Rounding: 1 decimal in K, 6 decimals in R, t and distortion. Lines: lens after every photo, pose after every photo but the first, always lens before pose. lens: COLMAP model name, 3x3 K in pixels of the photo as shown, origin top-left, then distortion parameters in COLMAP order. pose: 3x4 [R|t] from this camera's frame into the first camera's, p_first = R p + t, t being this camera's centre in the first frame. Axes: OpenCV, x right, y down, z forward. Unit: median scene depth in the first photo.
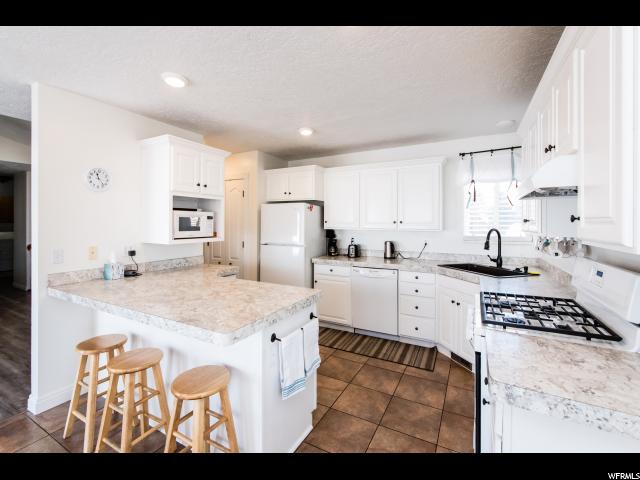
lens RADIAL K [[275.0, 0, 319.2], [0, 275.0, 220.9], [0, 0, 1]] dist [0.005593, -0.000260]
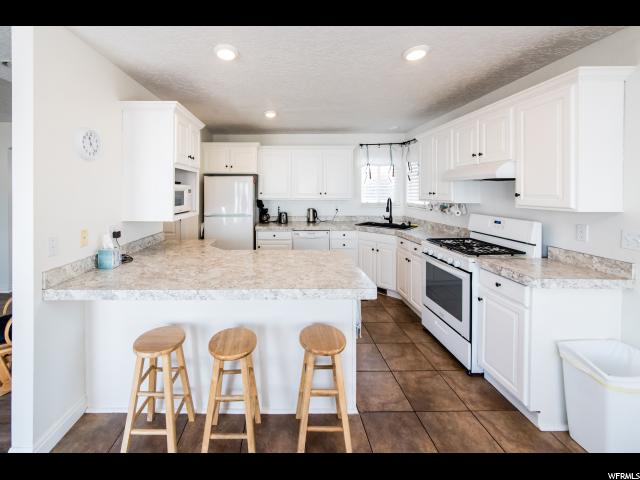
lens RADIAL K [[249.8, 0, 286.3], [0, 249.8, 190.8], [0, 0, 1]] dist [-0.003840, -0.000621]
pose [[0.876148, -0.001864, 0.482039, -0.464064], [-0.002351, 0.999964, 0.008139, -0.017819], [-0.482037, -0.008265, 0.876112, 0.072121]]
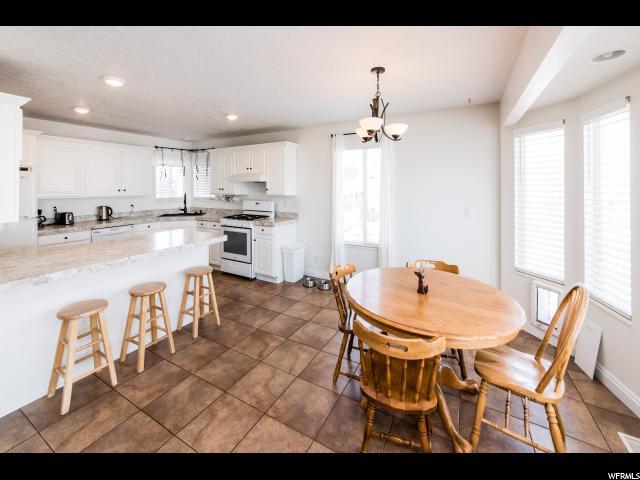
lens RADIAL K [[249.8, 0, 319.0], [0, 249.8, 184.9], [0, 0, 1]] dist [-0.003840, -0.000621]
pose [[0.022106, 0.002720, 0.999752, -0.978344], [-0.005613, 0.999981, -0.002597, -0.026376], [-0.999740, -0.005554, 0.022121, 0.027777]]
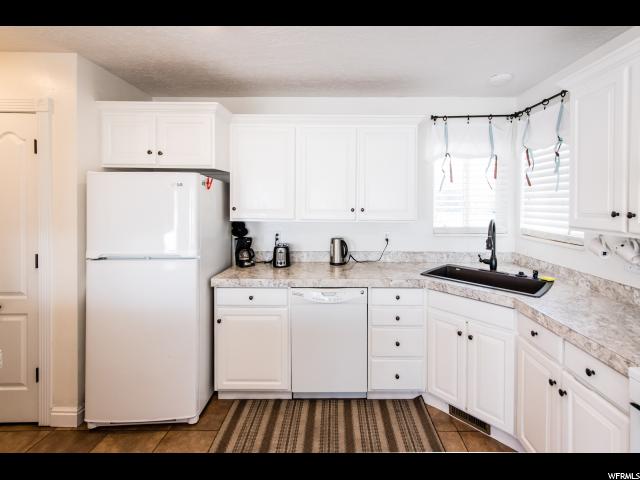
lens RADIAL K [[298.8, 0, 336.3], [0, 298.8, 205.6], [0, 0, 1]] dist [0.005446, -0.000266]
pose [[0.883771, -0.002590, 0.467913, -0.096258], [-0.007297, 0.999787, 0.019315, -0.020462], [-0.467863, -0.020484, 0.883563, 0.442466]]
